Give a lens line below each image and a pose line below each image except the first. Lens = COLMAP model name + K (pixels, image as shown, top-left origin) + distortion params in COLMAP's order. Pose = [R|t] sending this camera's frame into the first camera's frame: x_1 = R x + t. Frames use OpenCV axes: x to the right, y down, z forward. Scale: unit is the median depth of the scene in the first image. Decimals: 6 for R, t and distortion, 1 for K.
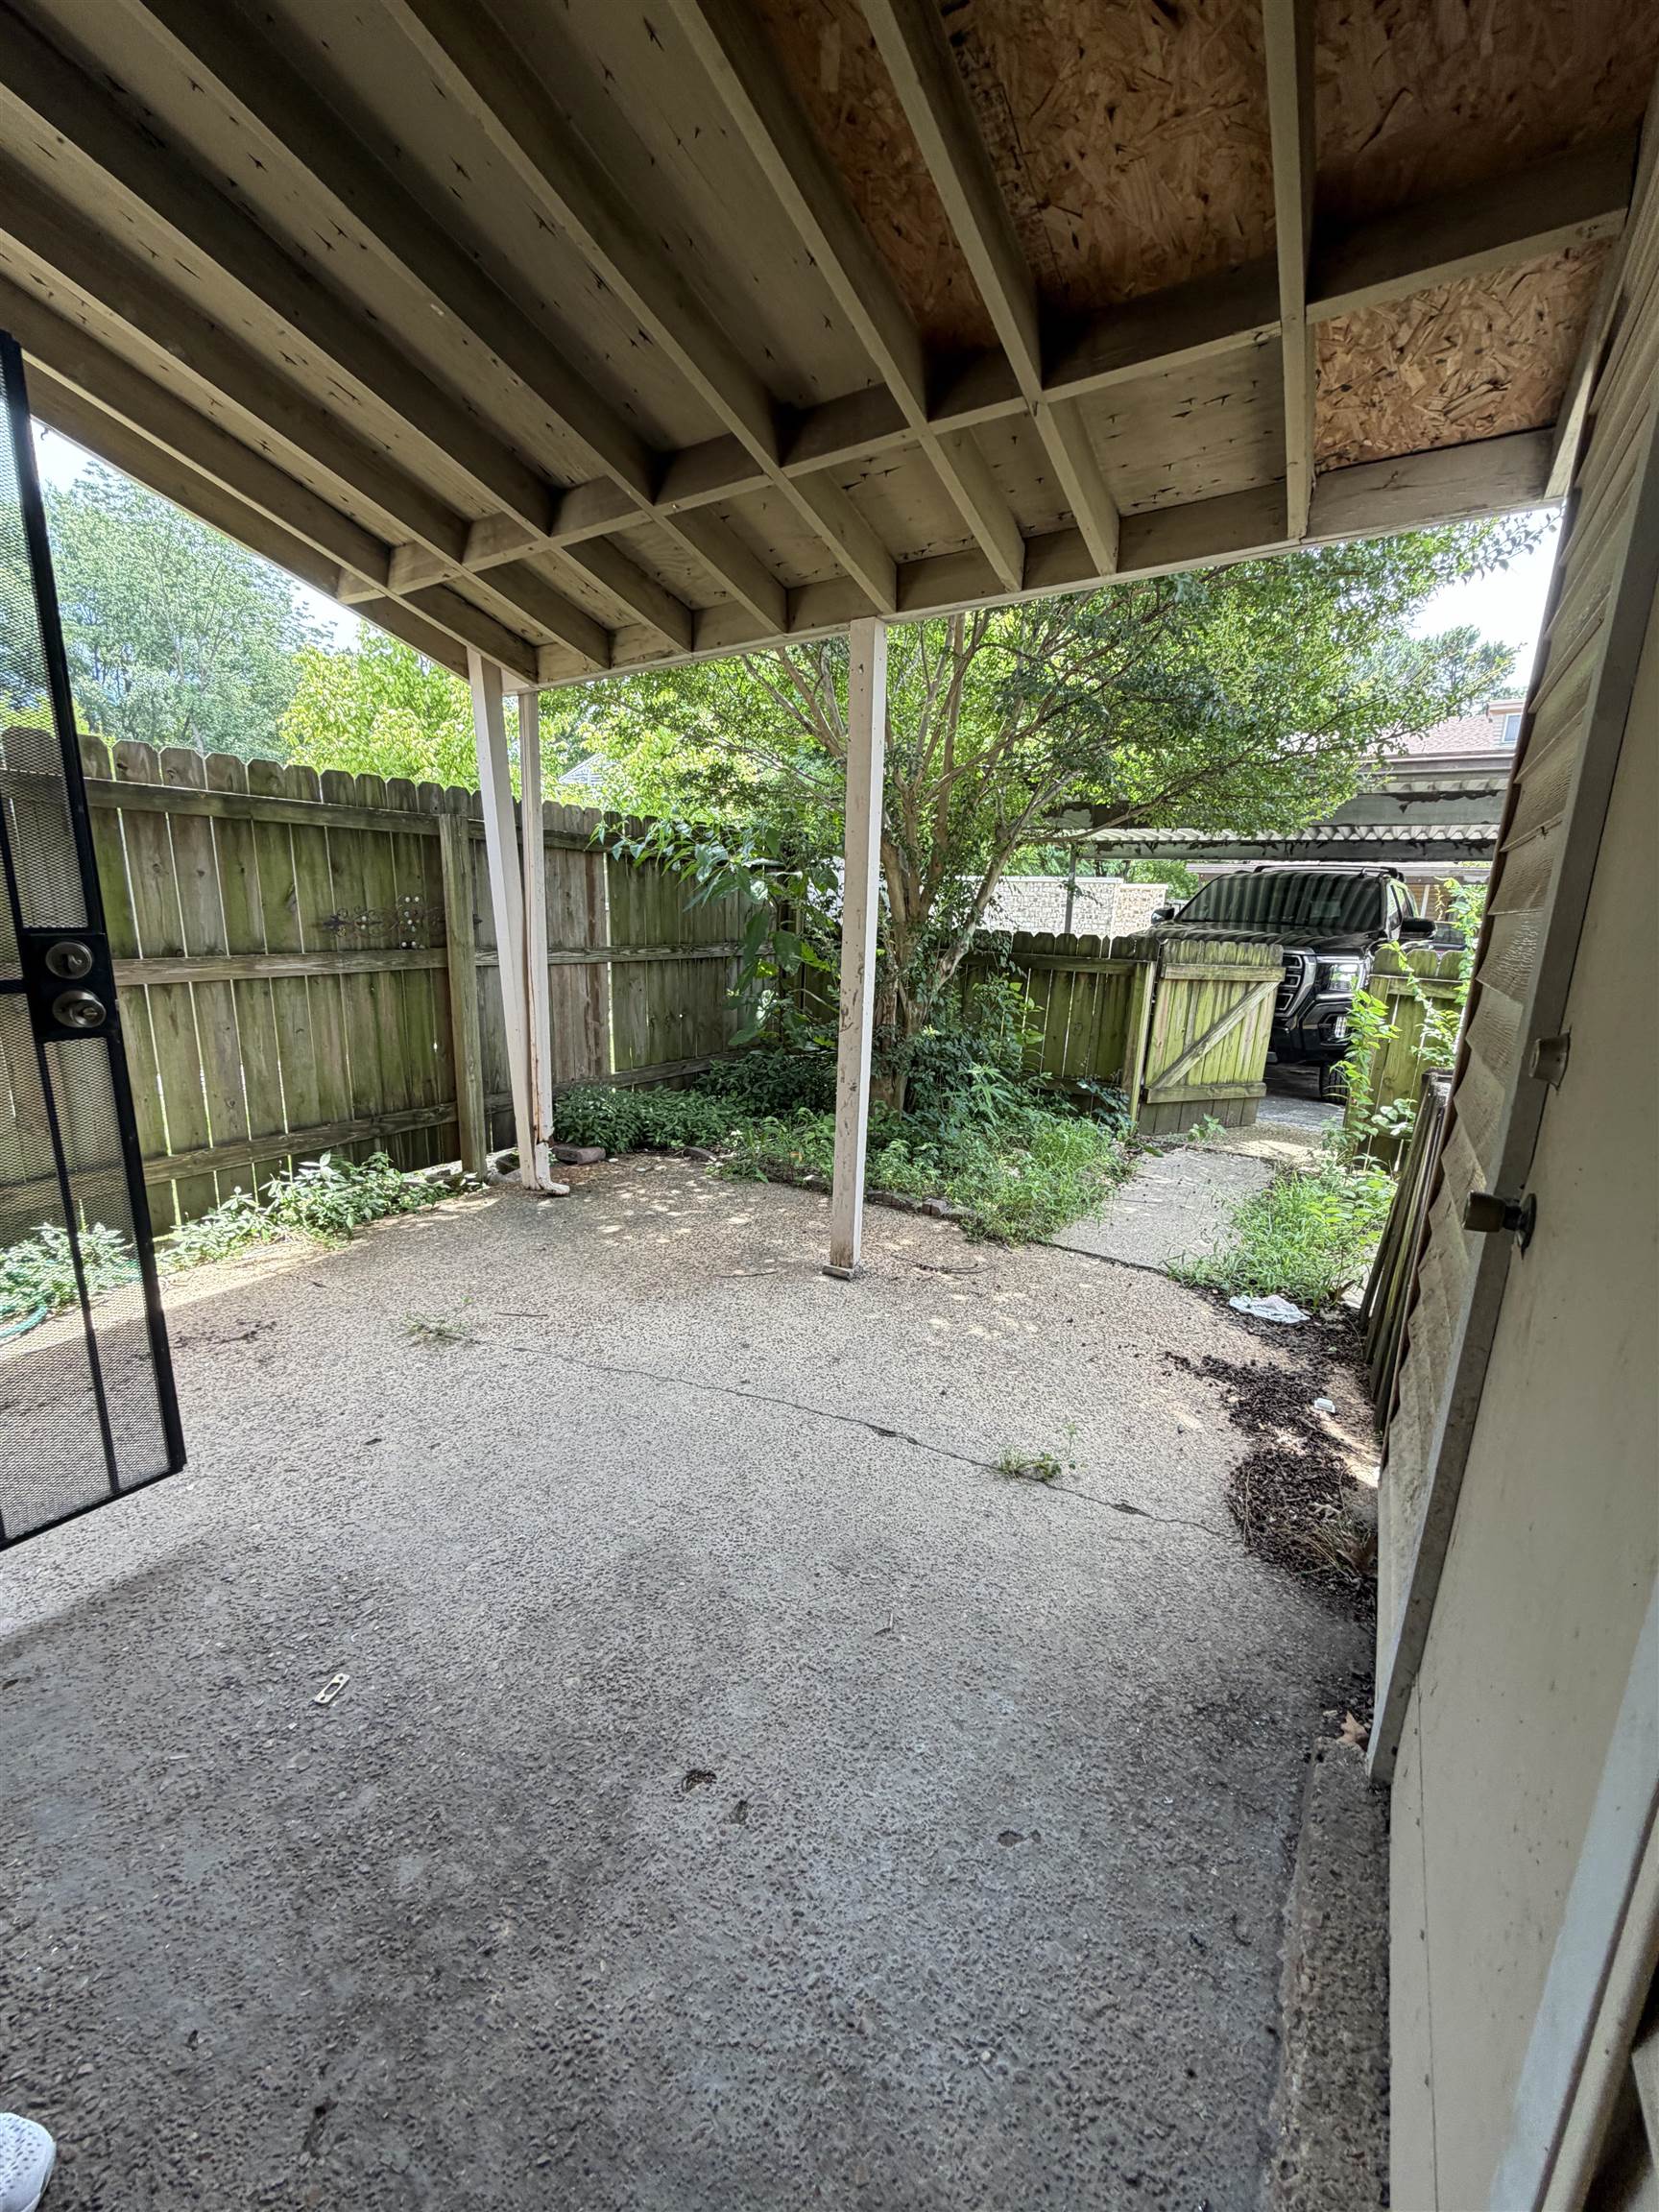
lens RADIAL K [[882.0, 0, 827.4], [0, 882.0, 1105.4], [0, 0, 1]] dist [-0.000449, -0.000123]
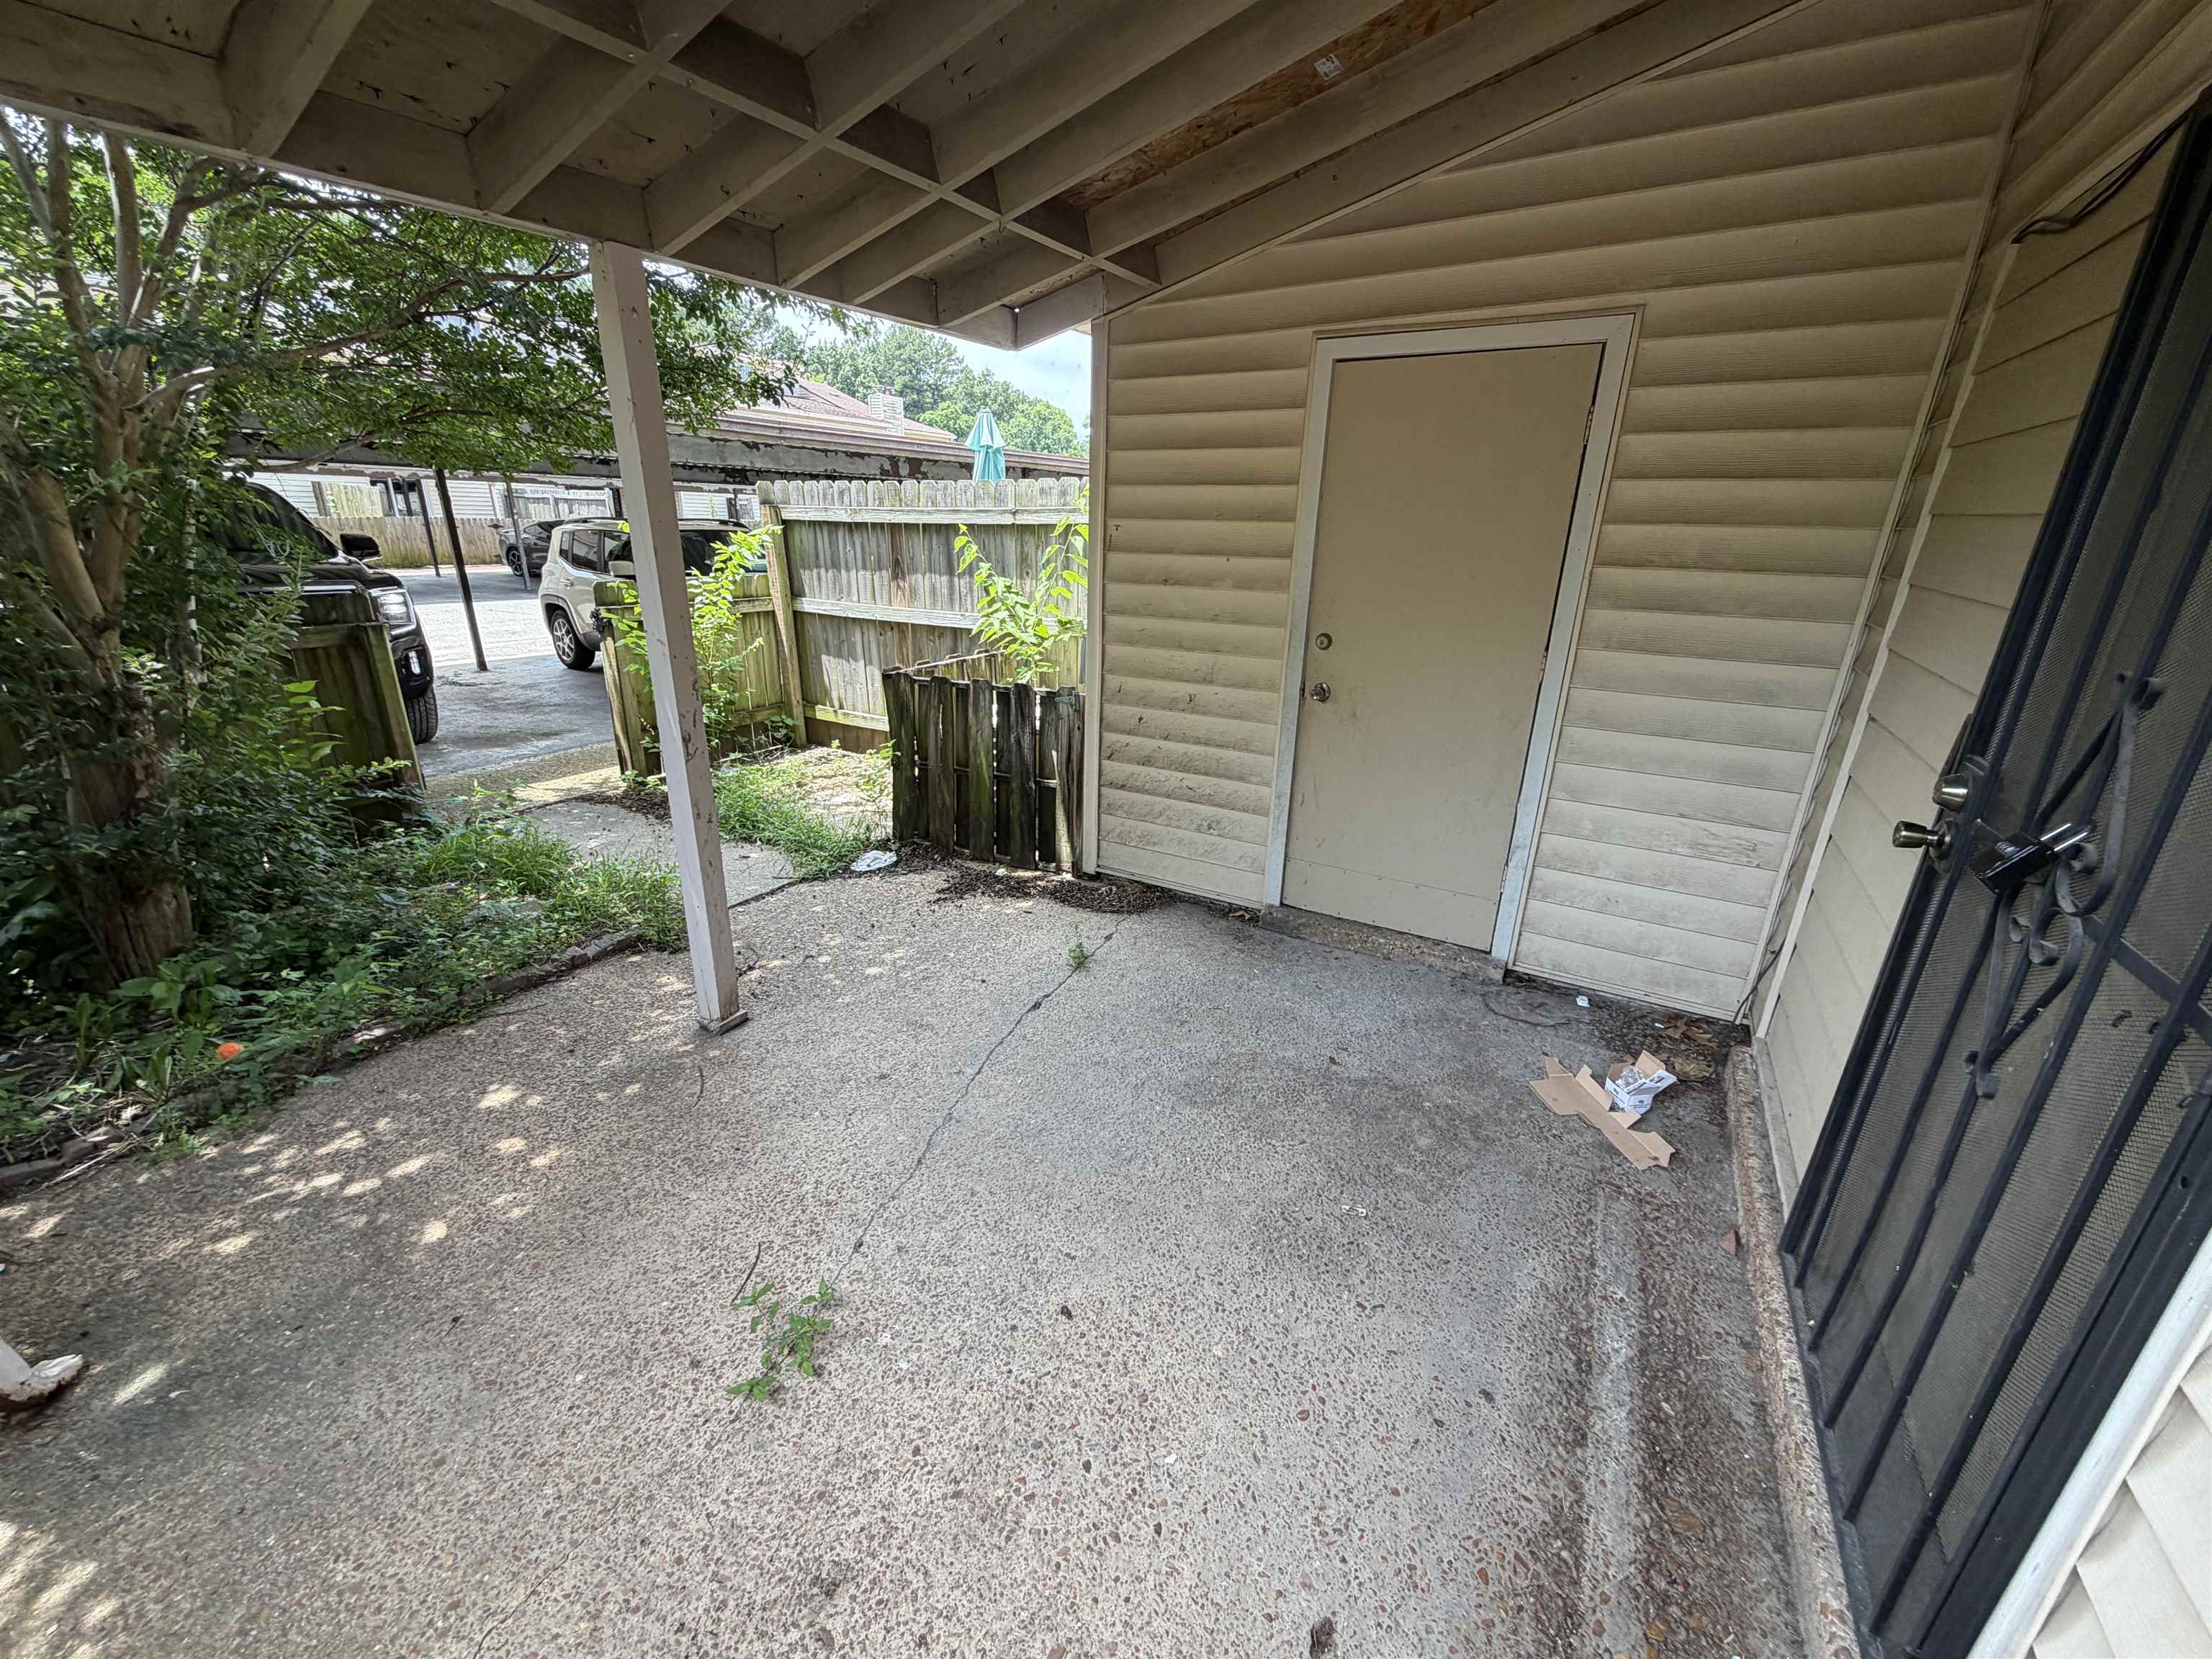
lens RADIAL K [[882.0, 0, 1103.3], [0, 882.0, 829.0], [0, 0, 1]] dist [-0.000449, -0.000123]
pose [[-0.028704, -0.362800, 0.931425, -0.952935], [0.204428, 0.909983, 0.360749, -0.294817], [-0.978461, 0.200764, 0.048047, 0.683807]]
